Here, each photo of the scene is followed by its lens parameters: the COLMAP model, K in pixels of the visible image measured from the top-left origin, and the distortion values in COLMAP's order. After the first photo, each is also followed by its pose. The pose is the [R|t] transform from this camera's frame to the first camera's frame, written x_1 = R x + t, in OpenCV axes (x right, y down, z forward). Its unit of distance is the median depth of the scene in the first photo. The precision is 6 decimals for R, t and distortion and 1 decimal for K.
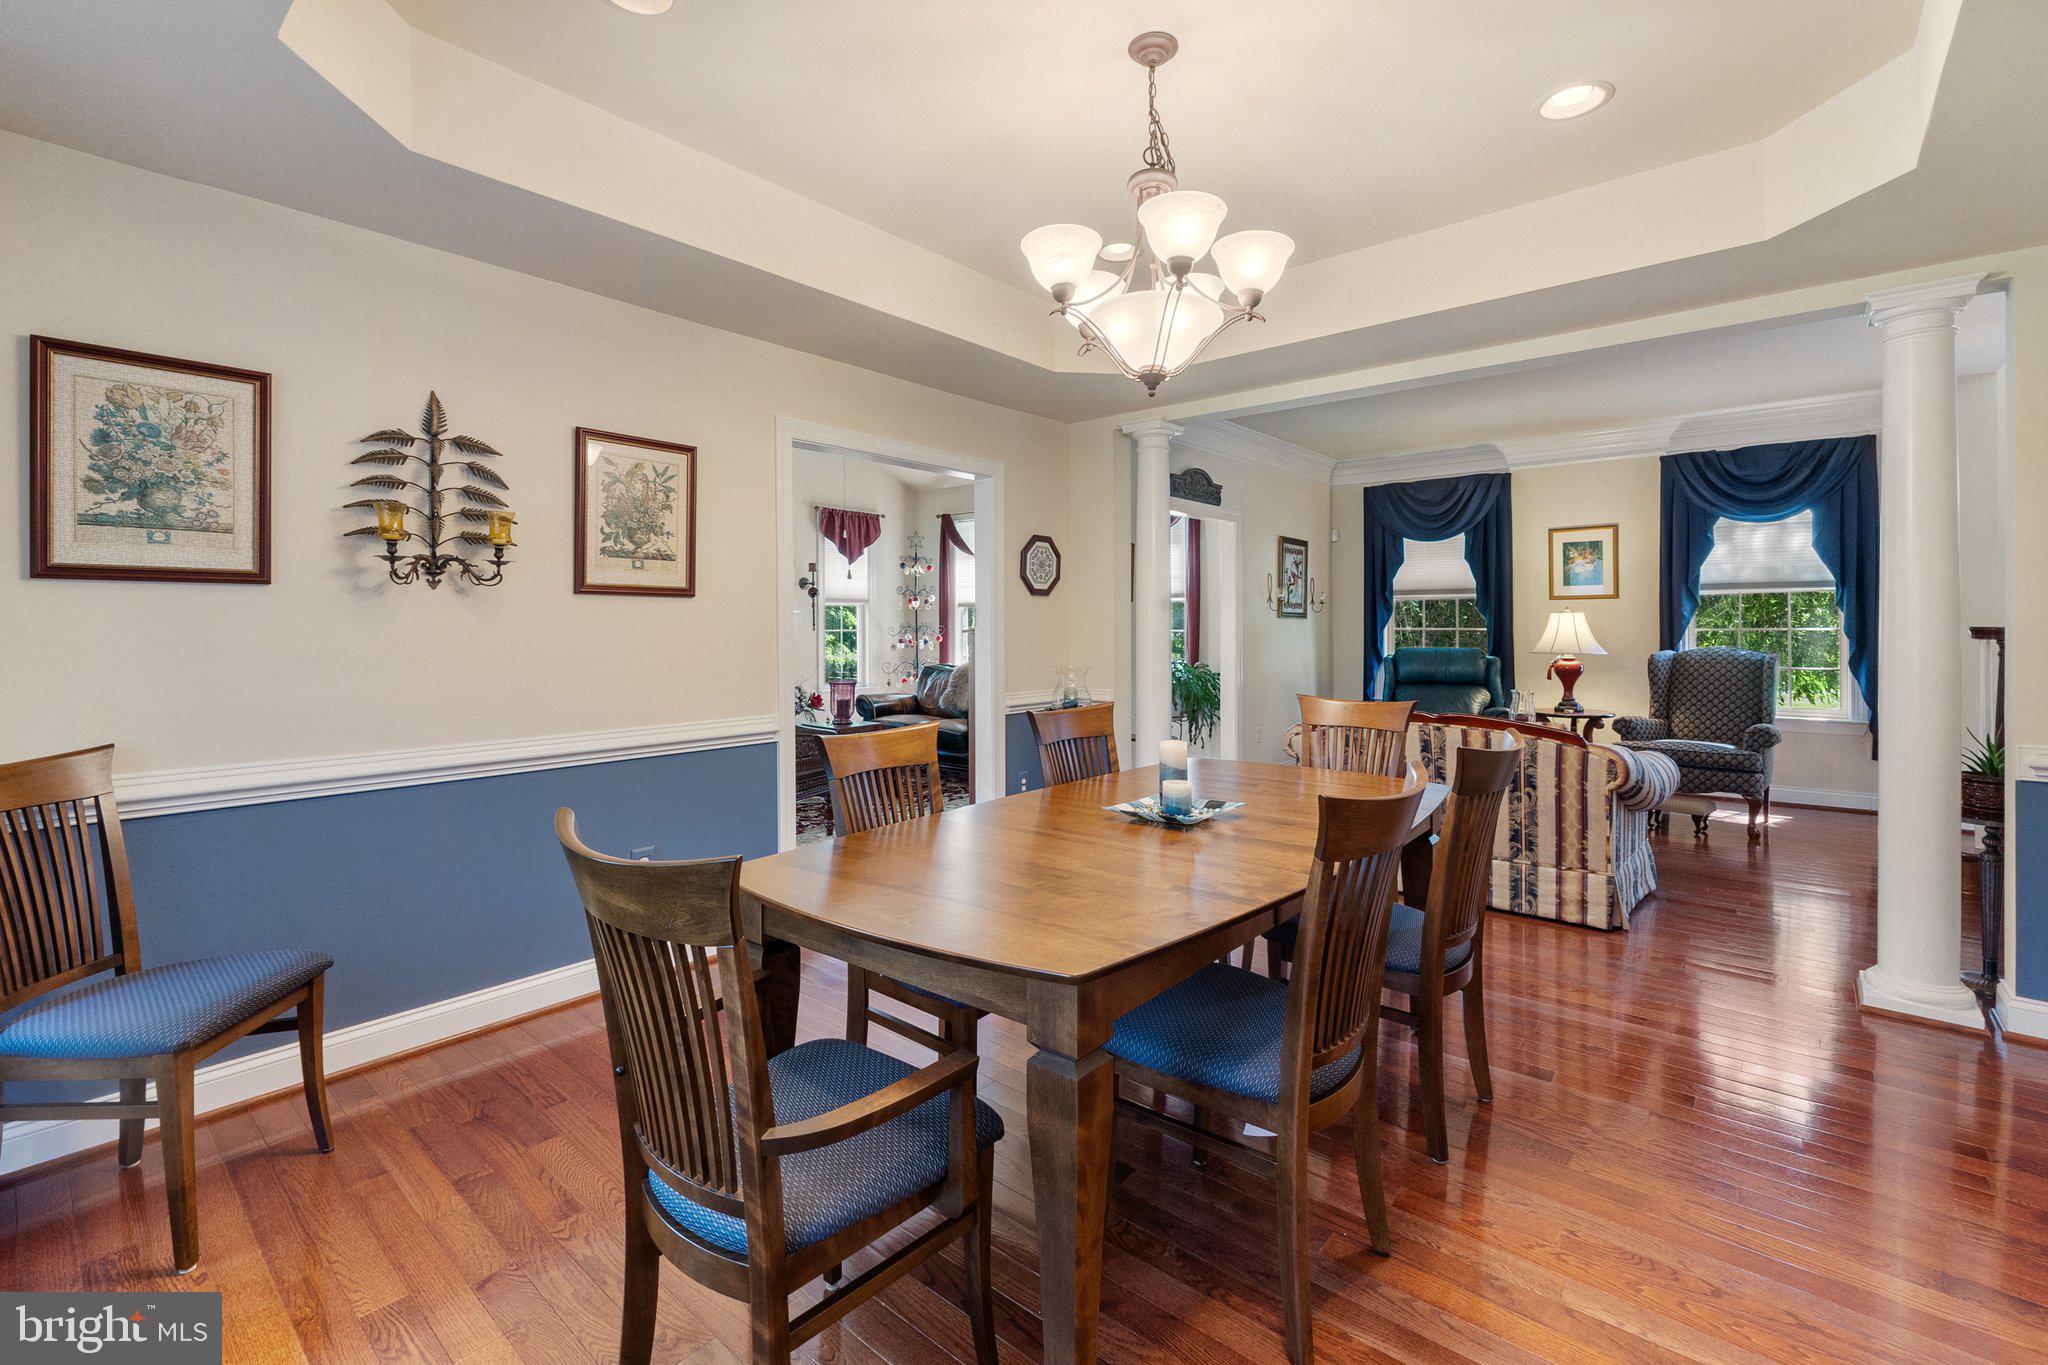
lens RADIAL K [[868.2, 0, 993.3], [0, 868.2, 627.6], [0, 0, 1]] dist [-0.005509, -0.002092]
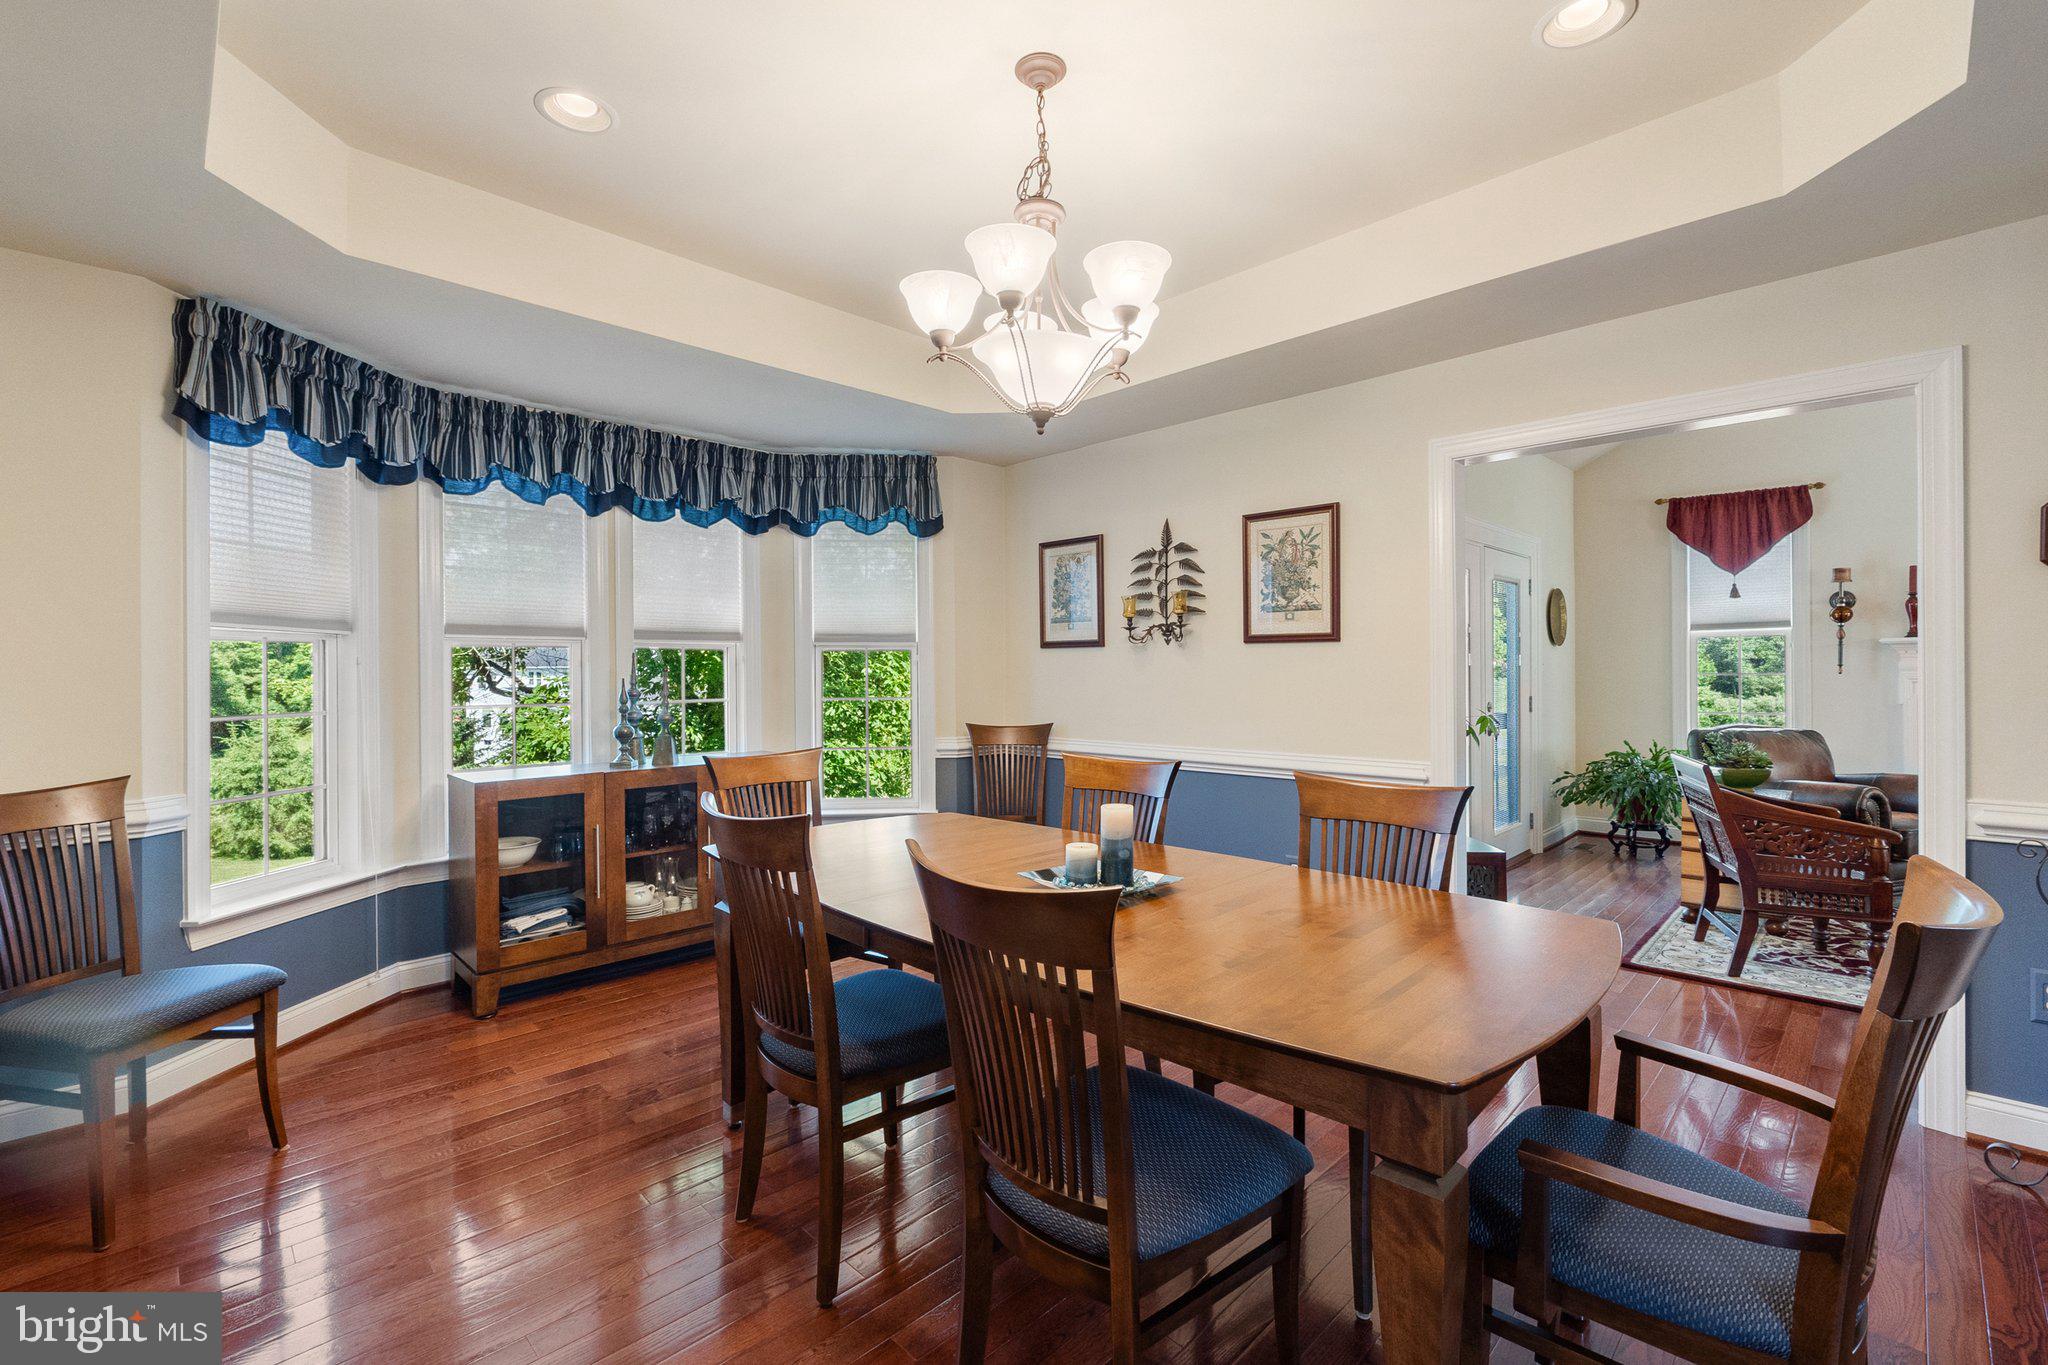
lens RADIAL K [[868.2, 0, 1018.3], [0, 868.2, 666.4], [0, 0, 1]] dist [-0.005509, -0.002092]
pose [[-0.057867, -0.001274, -0.998323, 0.756194], [0.002411, 0.999996, -0.001416, -0.003151], [0.998321, -0.002489, -0.057864, 0.662229]]
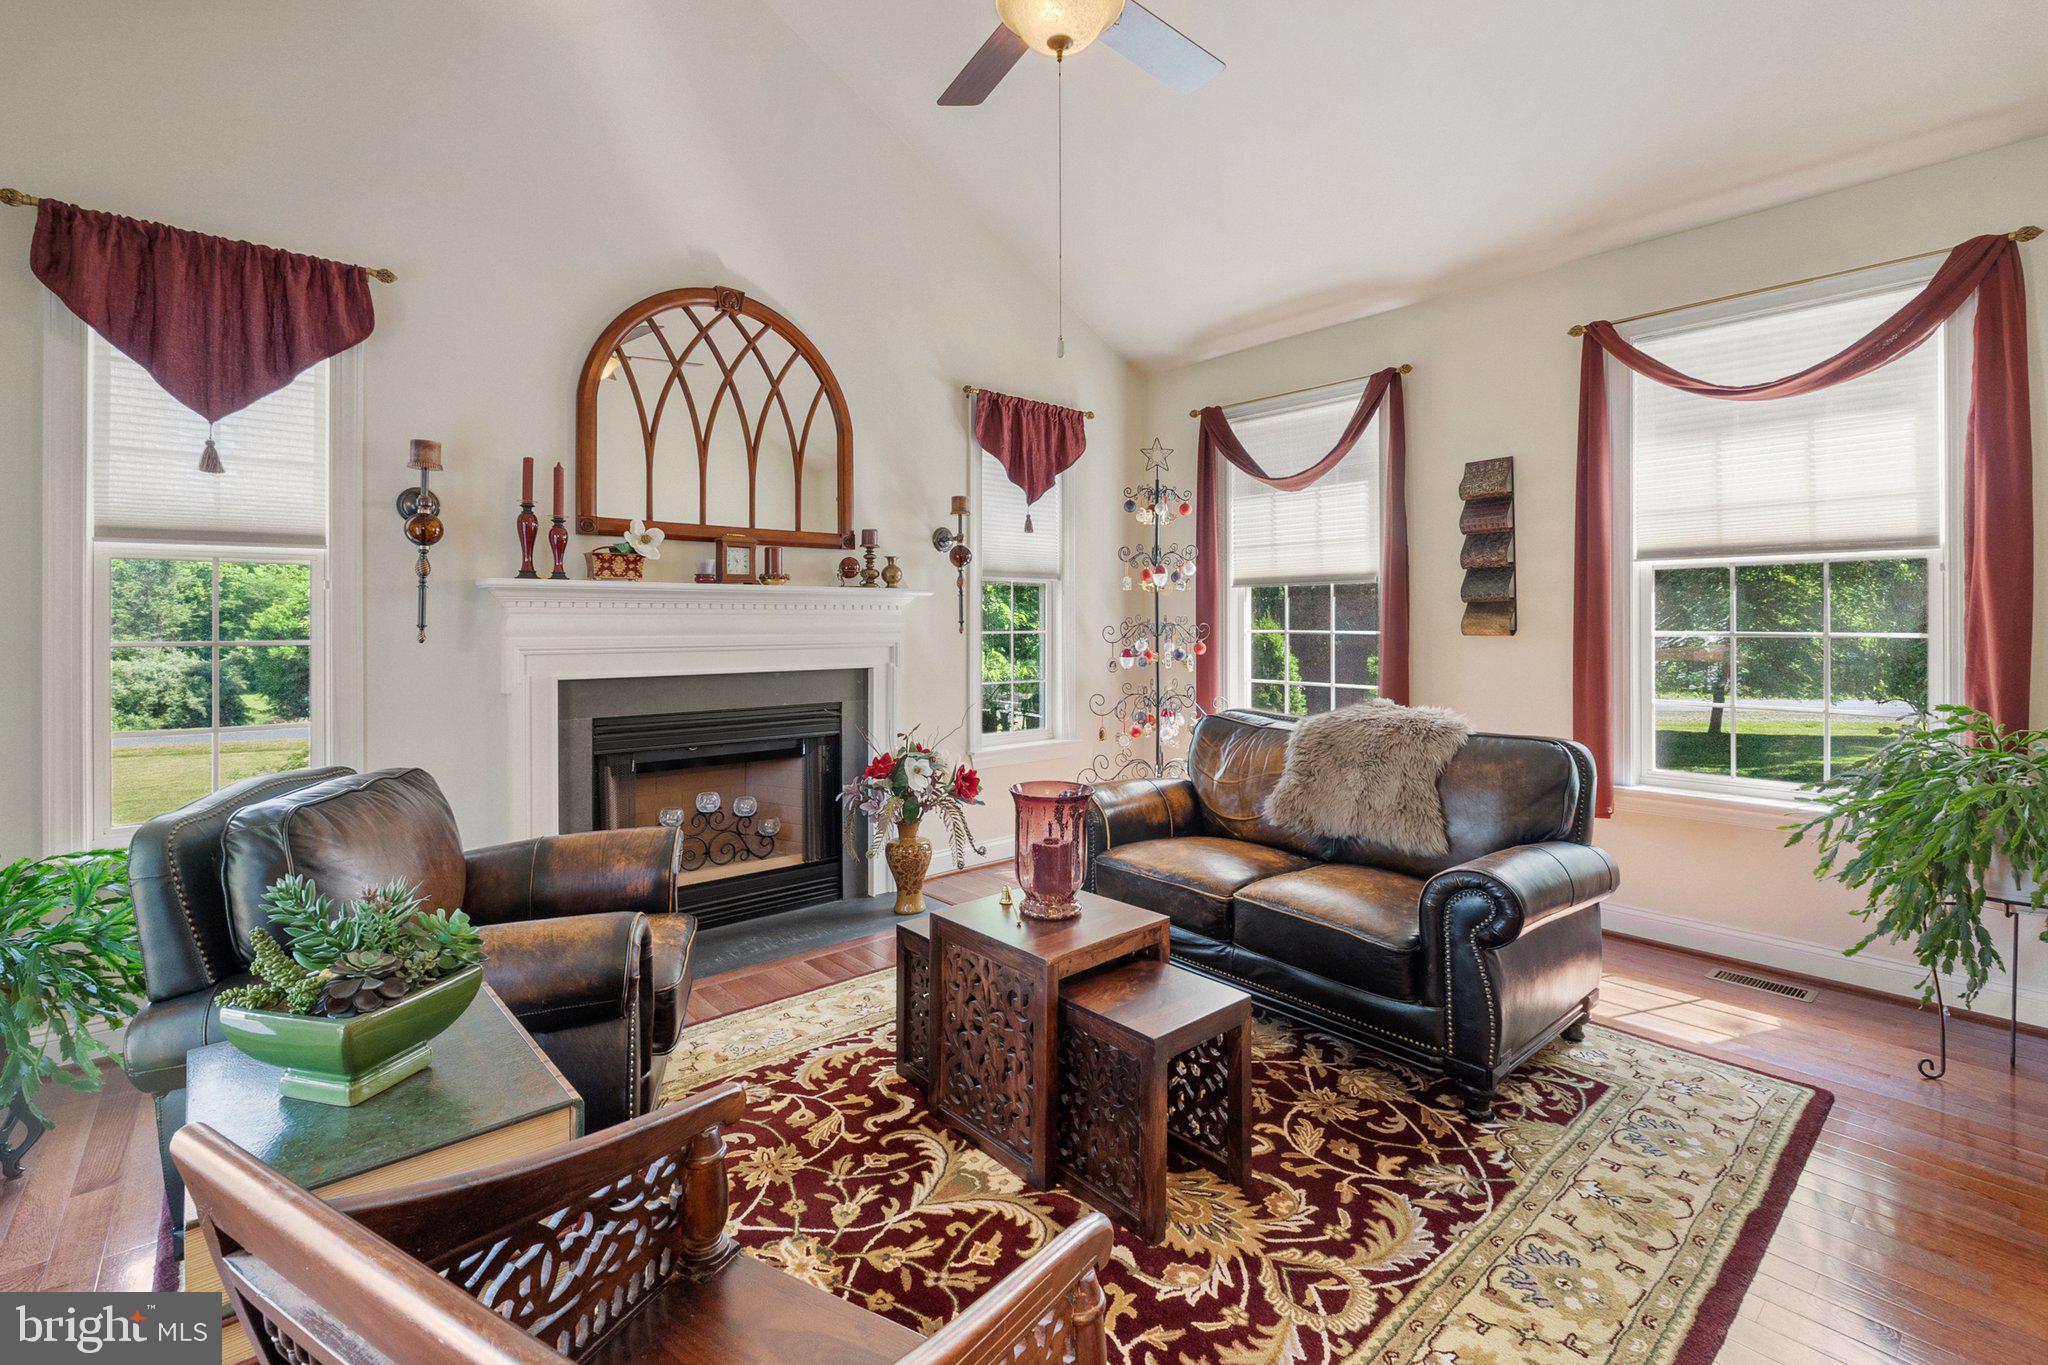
lens RADIAL K [[868.2, 0, 1017.0], [0, 868.2, 627.5], [0, 0, 1]] dist [-0.005509, -0.002092]
pose [[0.991036, -0.000820, -0.133590, -0.289418], [0.001085, 0.999998, 0.001912, -0.002108], [0.133588, -0.002040, 0.991035, 1.361546]]
